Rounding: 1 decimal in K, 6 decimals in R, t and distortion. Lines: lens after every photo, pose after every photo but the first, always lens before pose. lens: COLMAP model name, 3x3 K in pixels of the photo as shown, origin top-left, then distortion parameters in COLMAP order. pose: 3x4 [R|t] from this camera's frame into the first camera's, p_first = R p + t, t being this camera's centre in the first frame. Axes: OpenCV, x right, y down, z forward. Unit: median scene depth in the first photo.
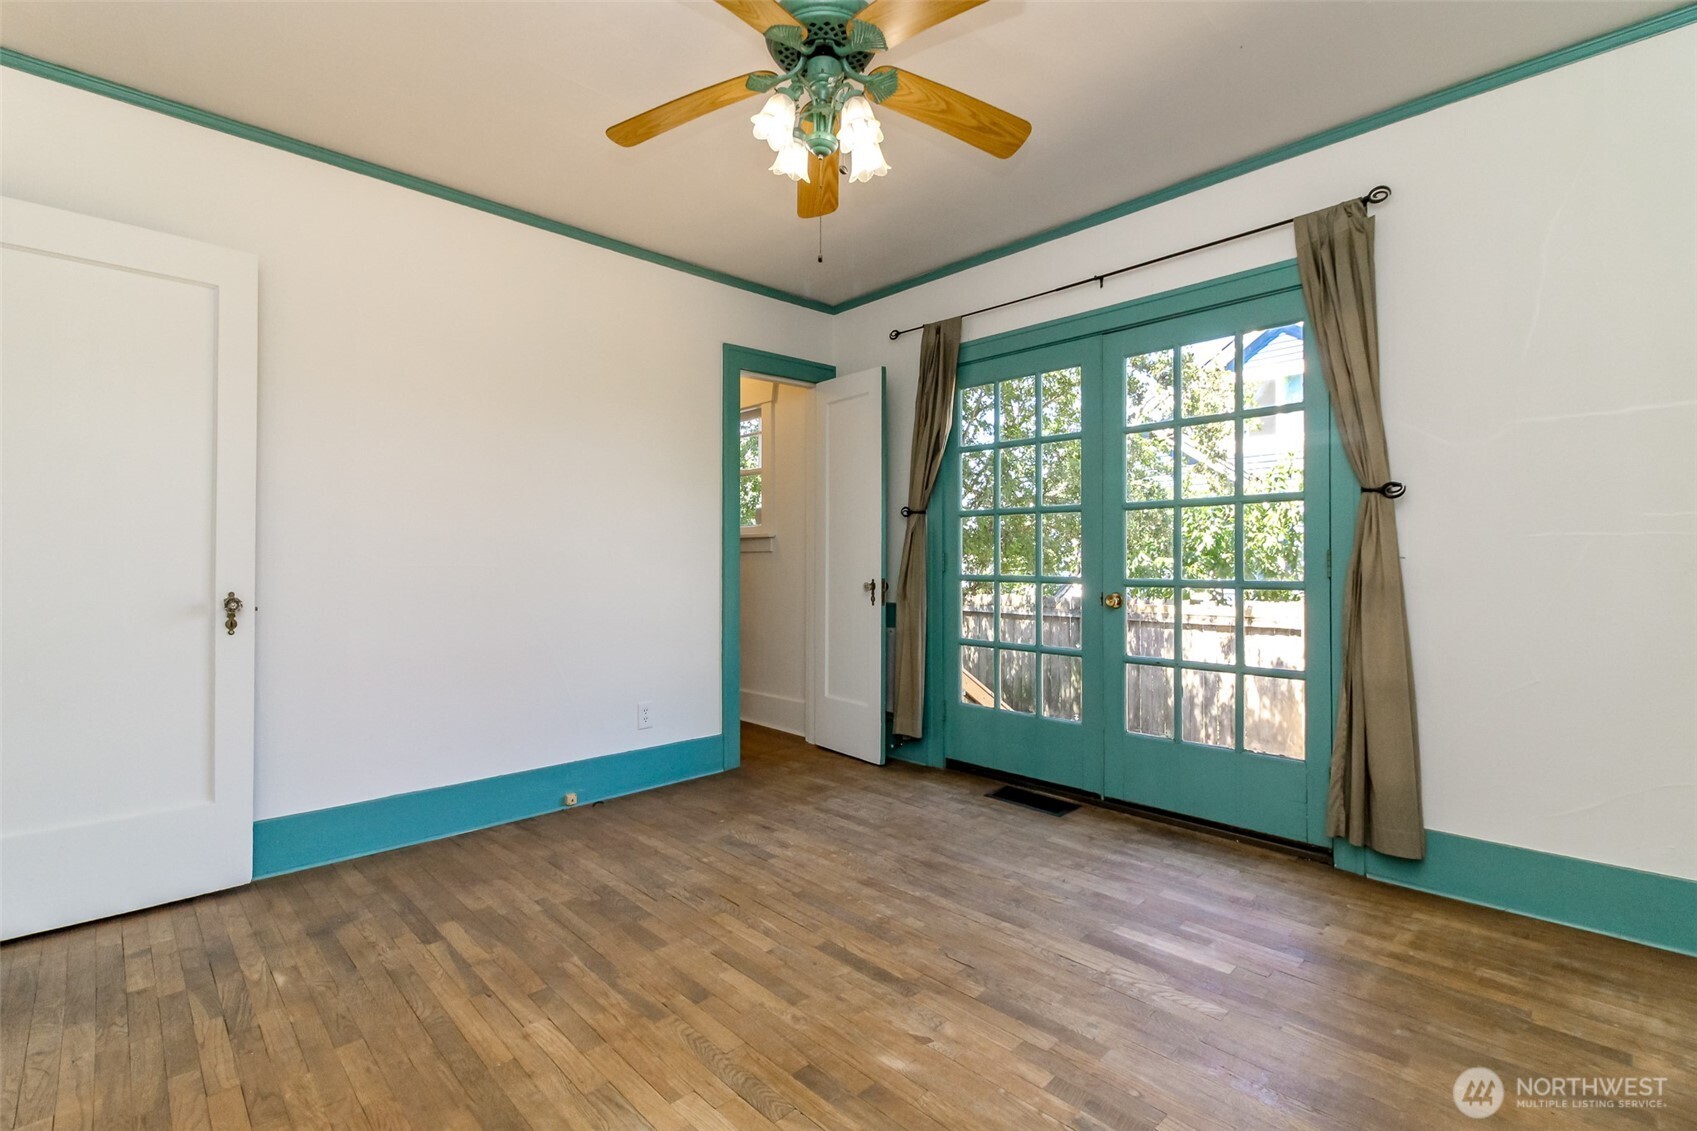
lens RADIAL K [[773.7, 0, 850.1], [0, 773.7, 559.5], [0, 0, 1]] dist [-0.000910, -0.000940]
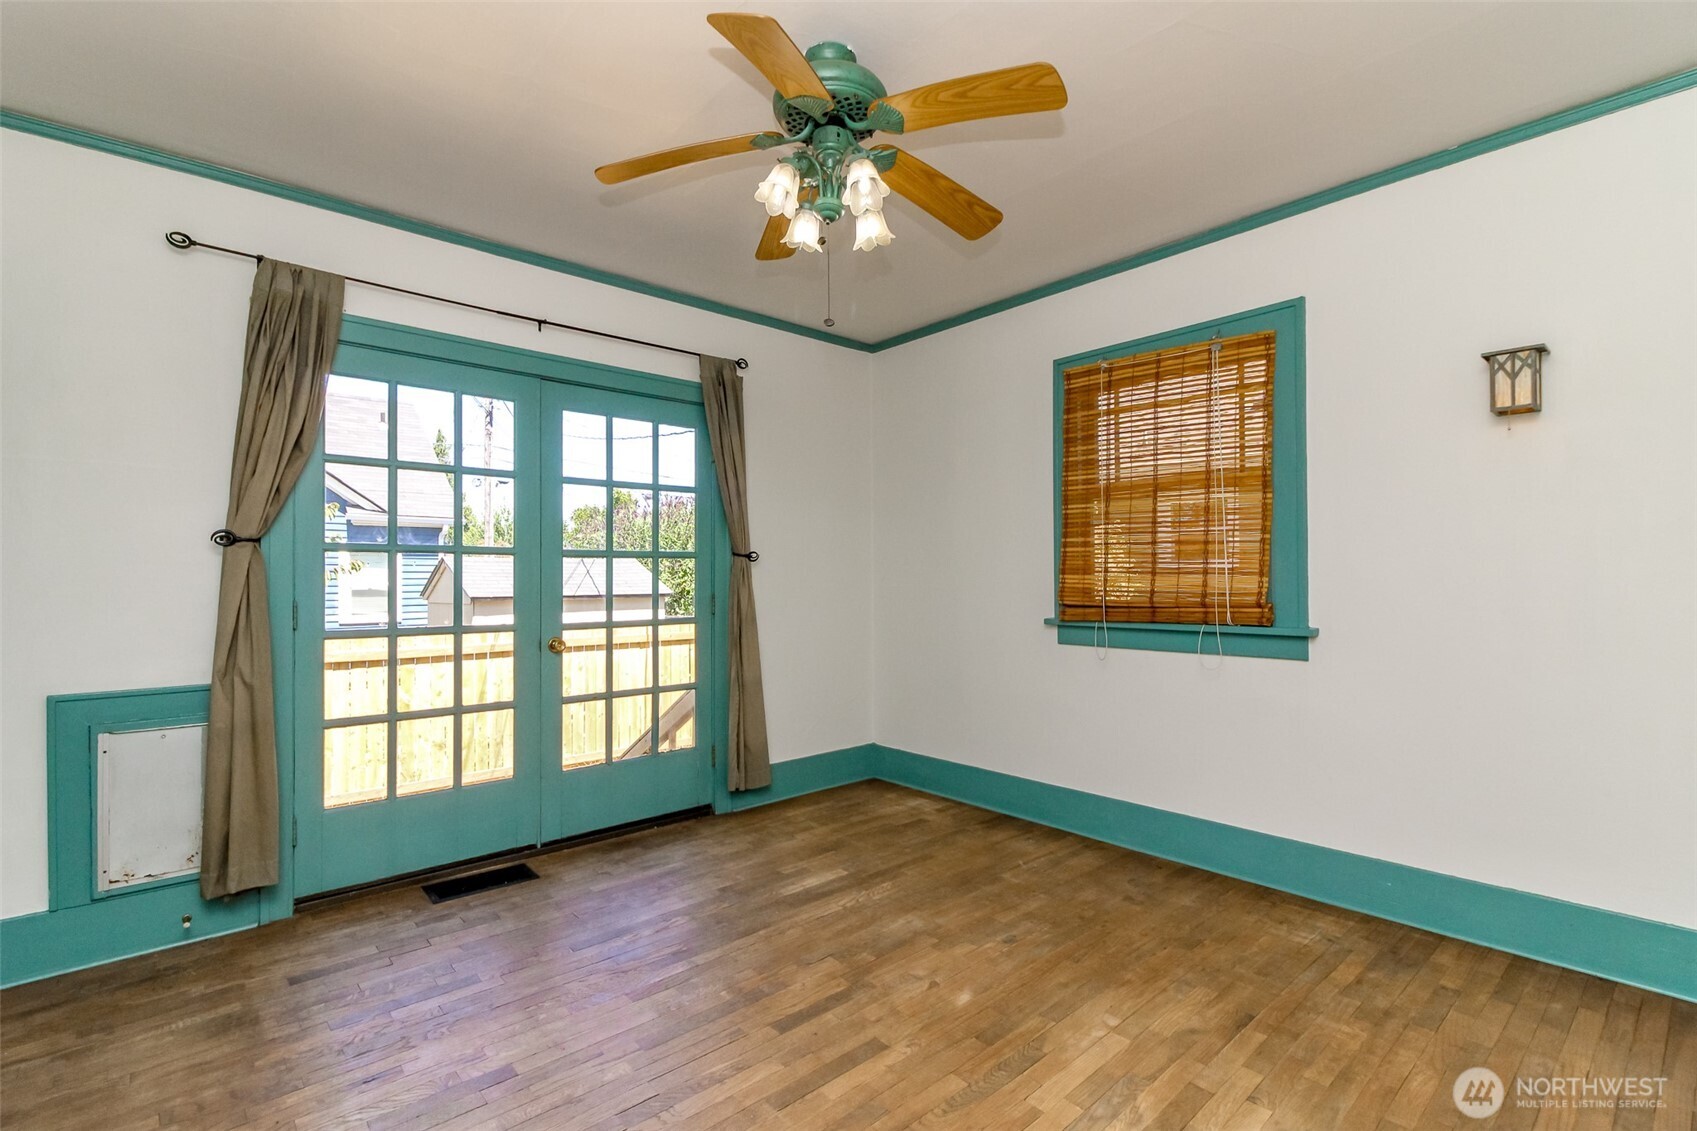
lens RADIAL K [[735.3, 0, 850.7], [0, 735.3, 574.4], [0, 0, 1]] dist [0.001338, -0.000298]
pose [[0.052874, 0.009699, 0.998554, -0.715852], [0.002361, 0.999949, -0.009837, -0.034565], [-0.998598, 0.002878, 0.052848, 0.664606]]
